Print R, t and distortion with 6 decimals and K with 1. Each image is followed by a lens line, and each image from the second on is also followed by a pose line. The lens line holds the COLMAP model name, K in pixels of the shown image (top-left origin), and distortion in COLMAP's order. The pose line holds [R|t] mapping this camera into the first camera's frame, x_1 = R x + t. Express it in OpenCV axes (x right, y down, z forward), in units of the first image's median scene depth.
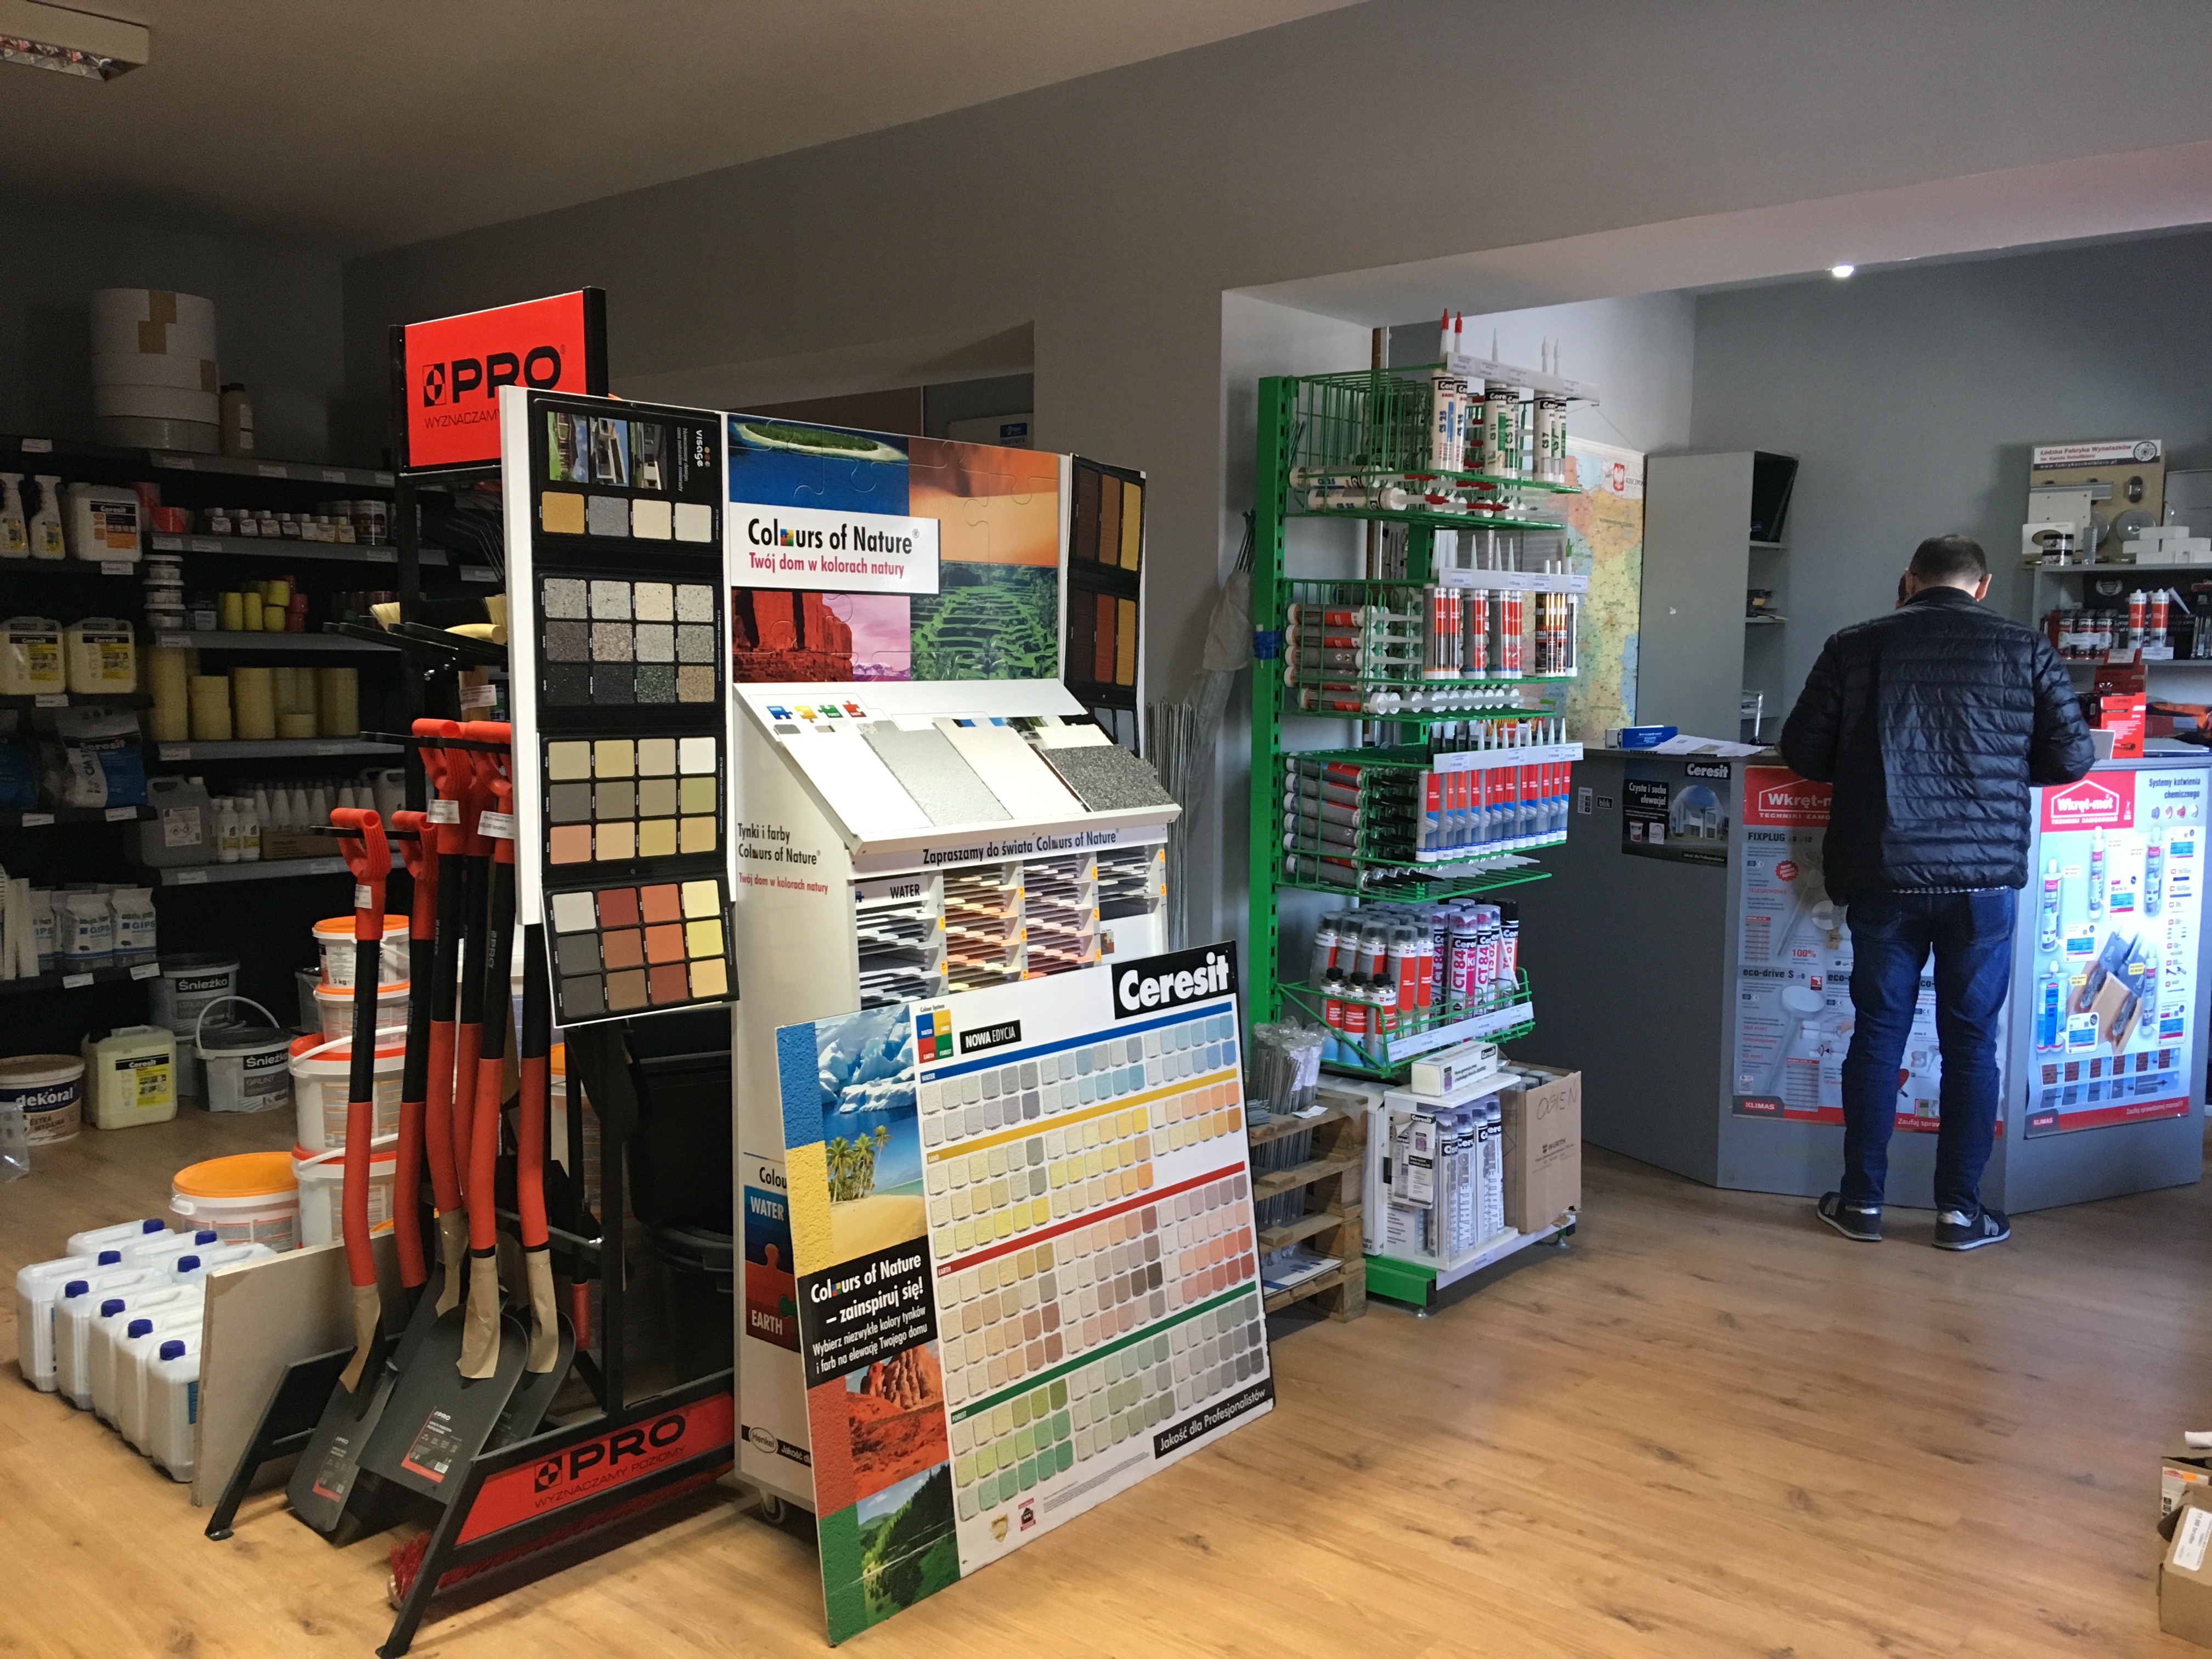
lens RADIAL K [[1852.3, 0, 1103.3], [0, 1852.3, 838.0], [0, 0, 1]] dist [0.116405, -0.170553]
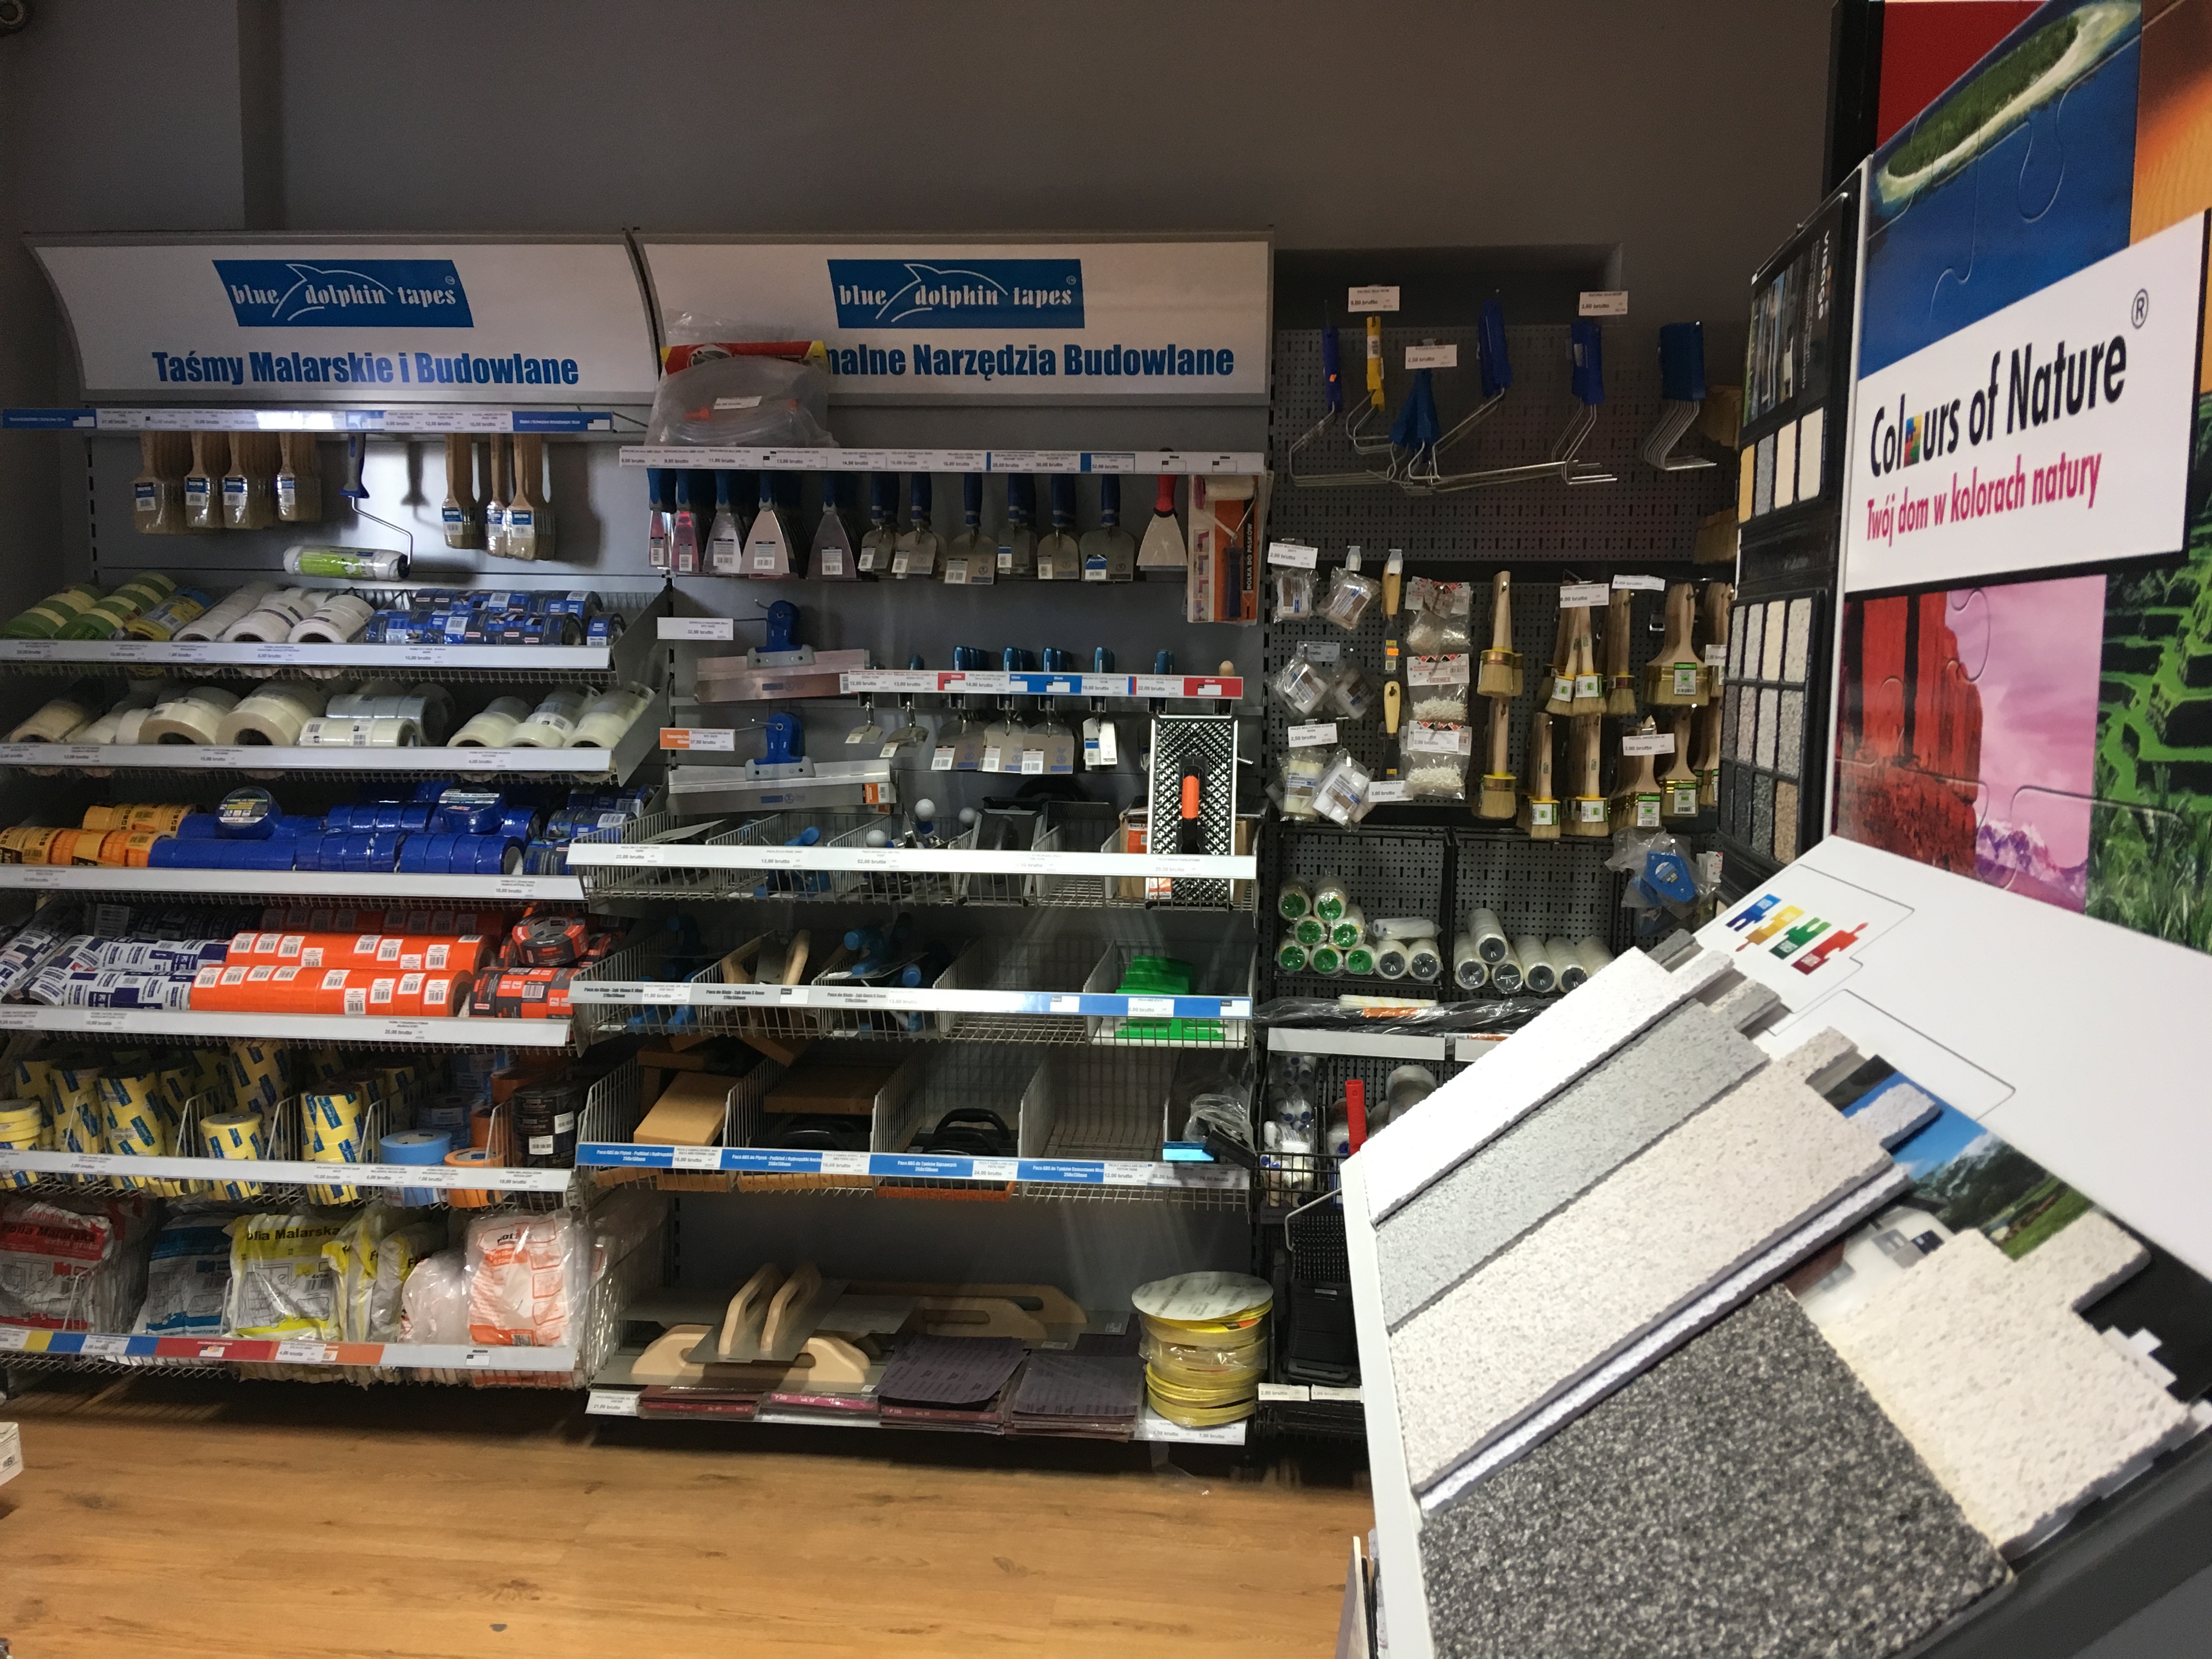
lens RADIAL K [[1862.0, 0, 1106.0], [0, 1862.0, 829.5], [0, 0, 1]] dist [0.129980, -0.187849]
pose [[-0.820469, 0.035243, -0.570604, 0.145713], [-0.075294, 0.982742, 0.168963, -0.126594], [0.566711, 0.181592, -0.803656, 1.108904]]
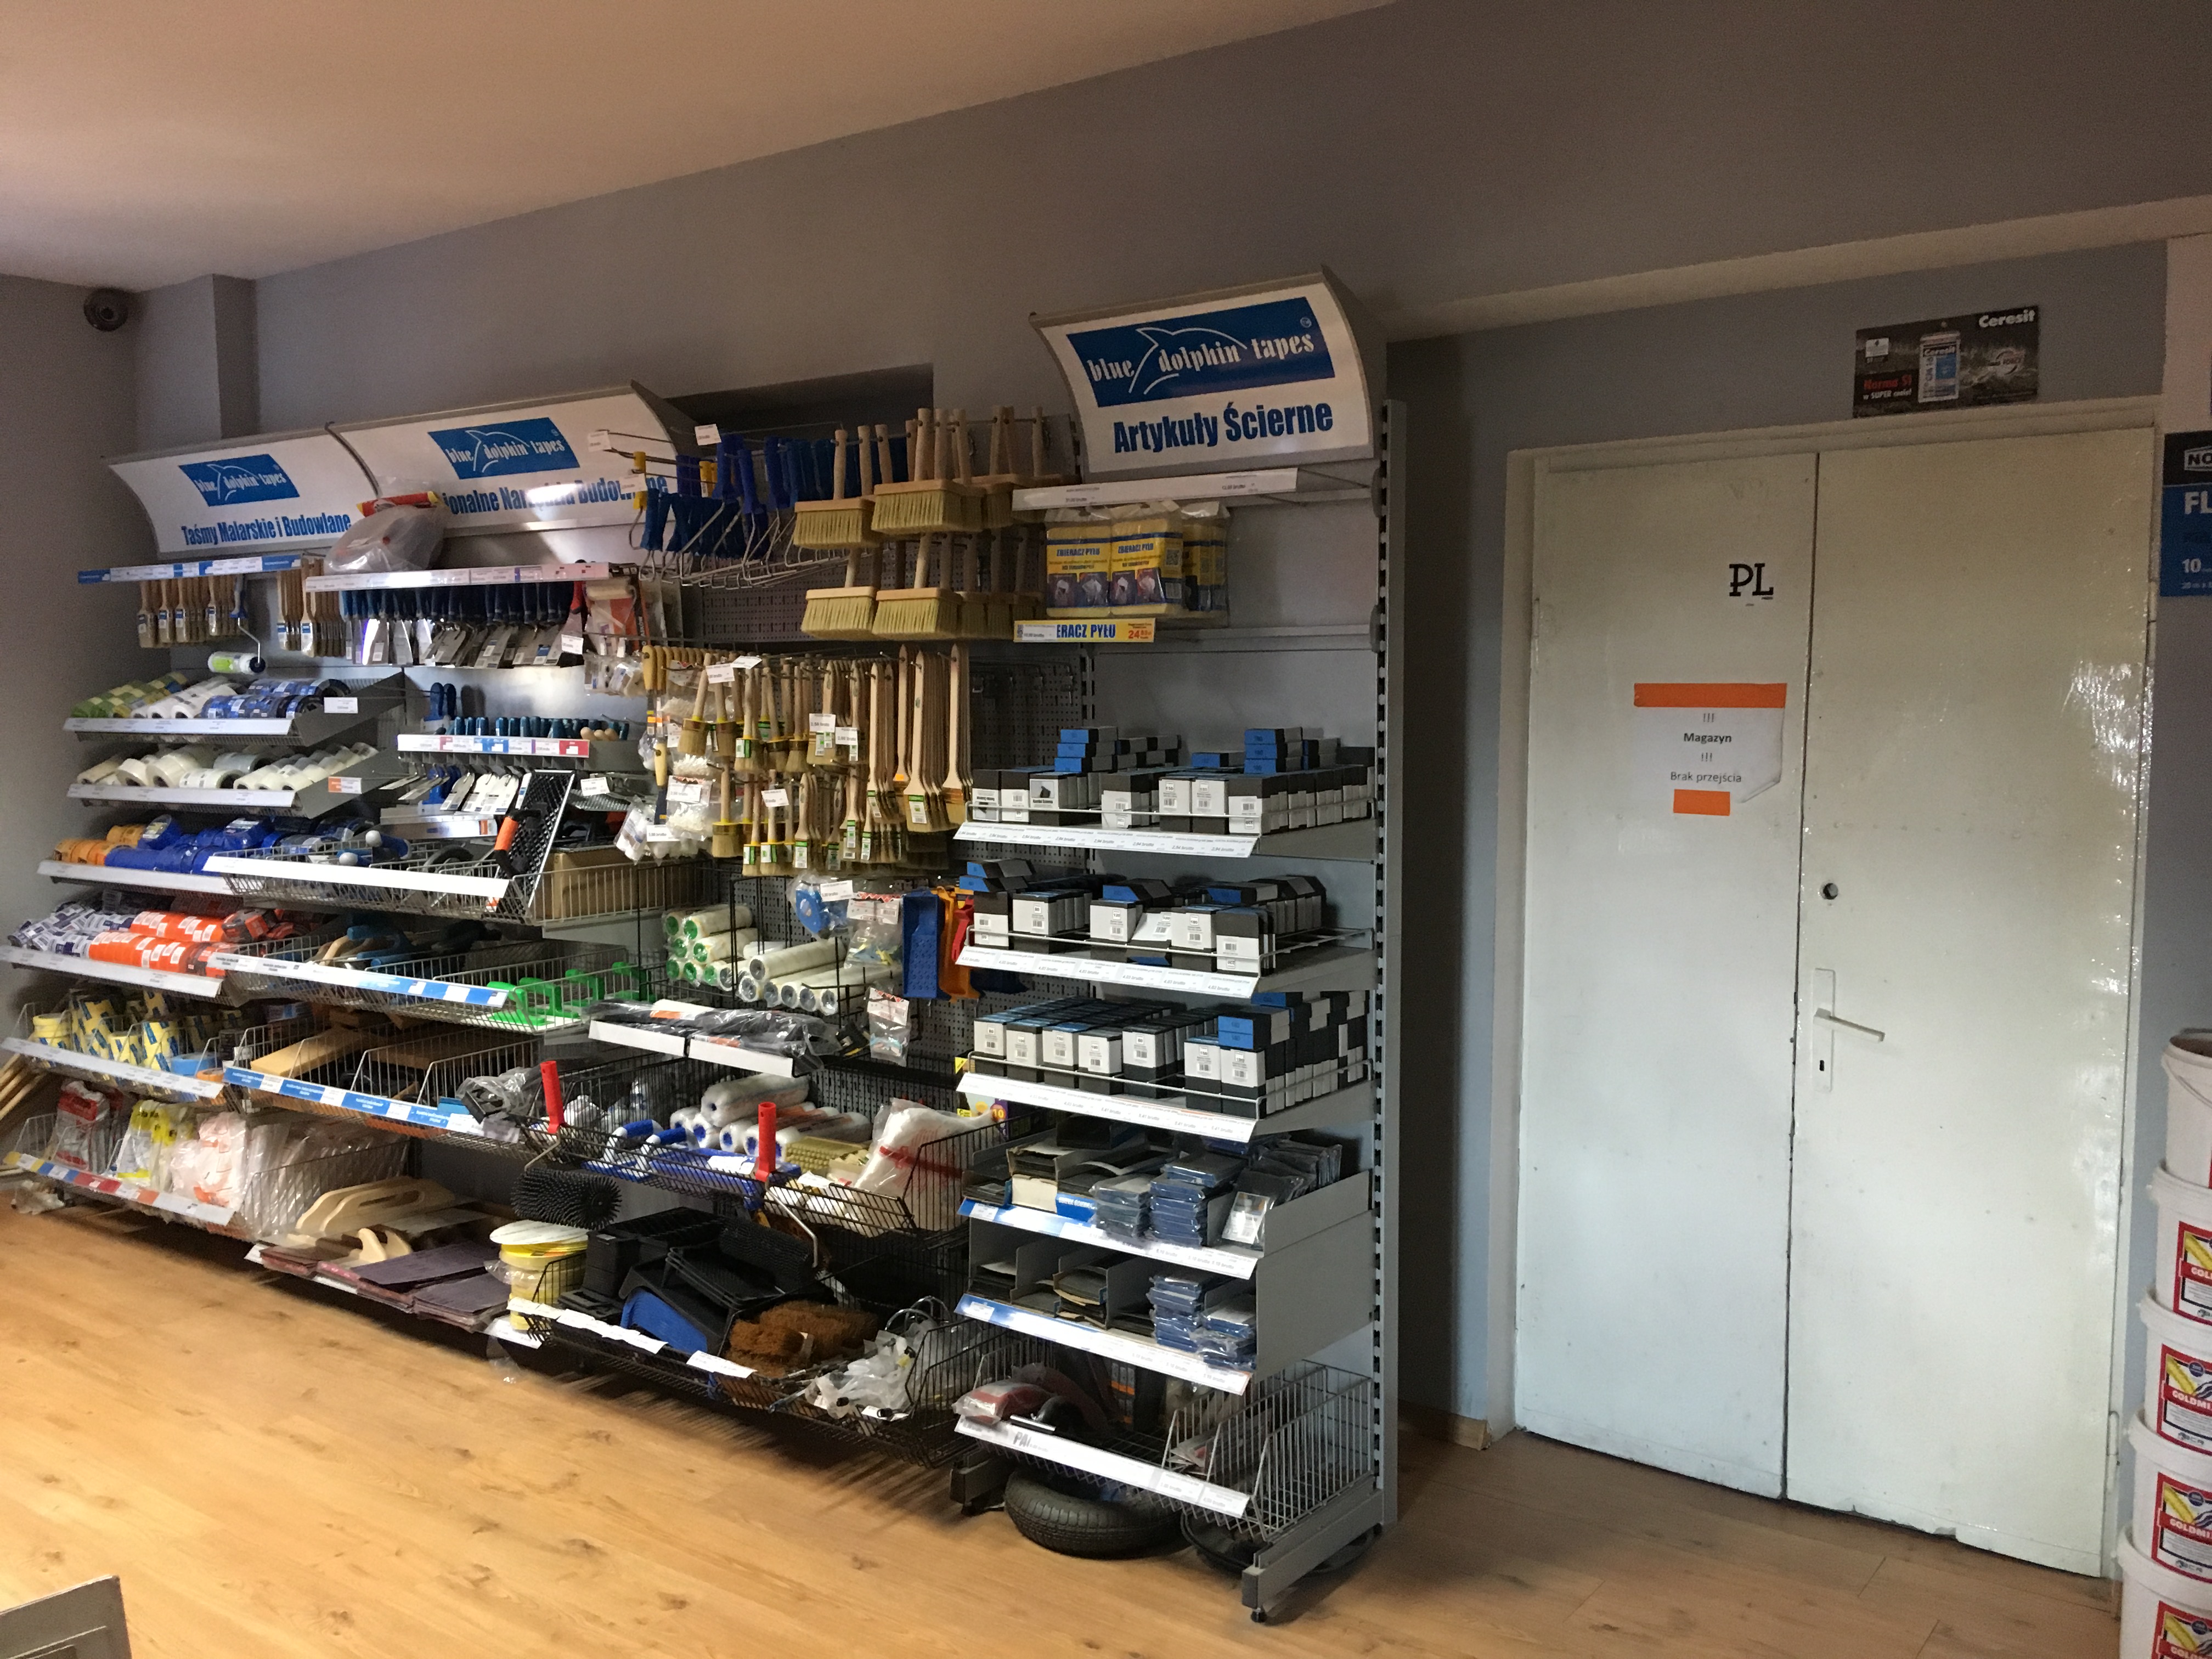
lens RADIAL K [[1869.3, 0, 1107.5], [0, 1869.3, 835.8], [0, 0, 1]] dist [0.101900, -0.145825]
pose [[-0.996917, -0.001609, -0.078448, -0.762084], [-0.014980, 0.985303, 0.170155, -0.202627], [0.077022, 0.170806, -0.982290, 1.625951]]
